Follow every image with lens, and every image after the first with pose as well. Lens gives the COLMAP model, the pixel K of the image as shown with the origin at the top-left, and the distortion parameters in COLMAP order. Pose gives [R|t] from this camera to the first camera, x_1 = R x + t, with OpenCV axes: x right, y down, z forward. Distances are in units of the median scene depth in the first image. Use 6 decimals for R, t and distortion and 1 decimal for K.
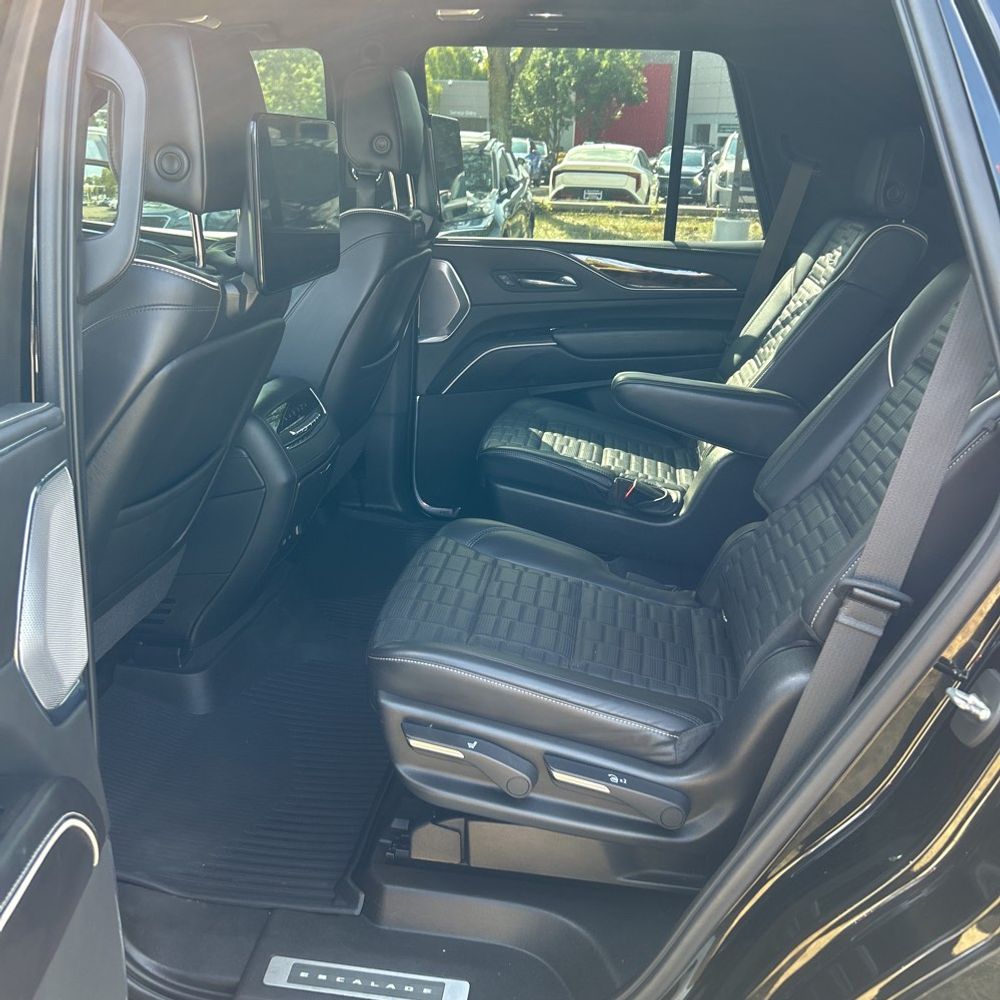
lens RADIAL K [[984.2, 0, 500.0], [0, 984.2, 500.0], [0, 0, 1]] dist [0.056185, -0.085601]
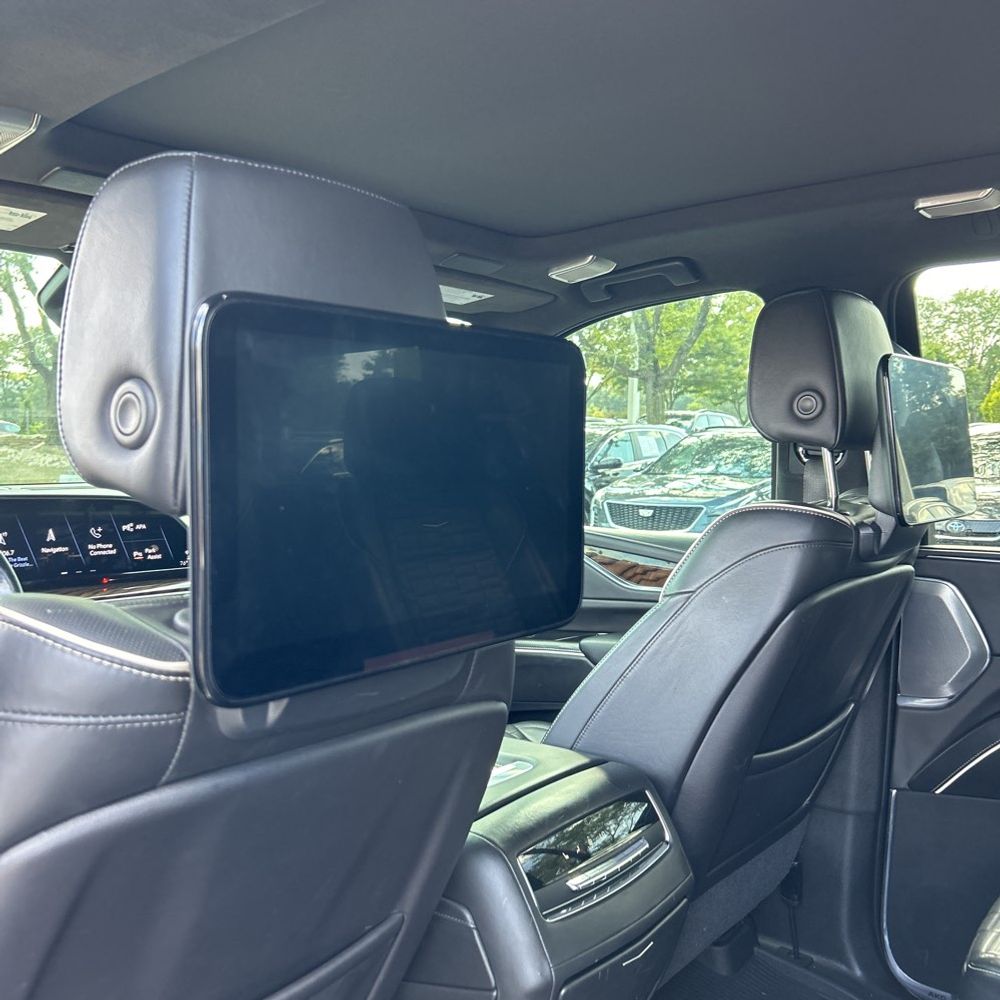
lens RADIAL K [[1018.2, 0, 500.0], [0, 1018.2, 500.0], [0, 0, 1]] dist [0.011112, 0.012059]
pose [[0.856891, 0.009097, -0.515417, 0.041435], [-0.153615, 0.958925, -0.238465, -0.108773], [0.492077, 0.283514, 0.823092, 0.360193]]
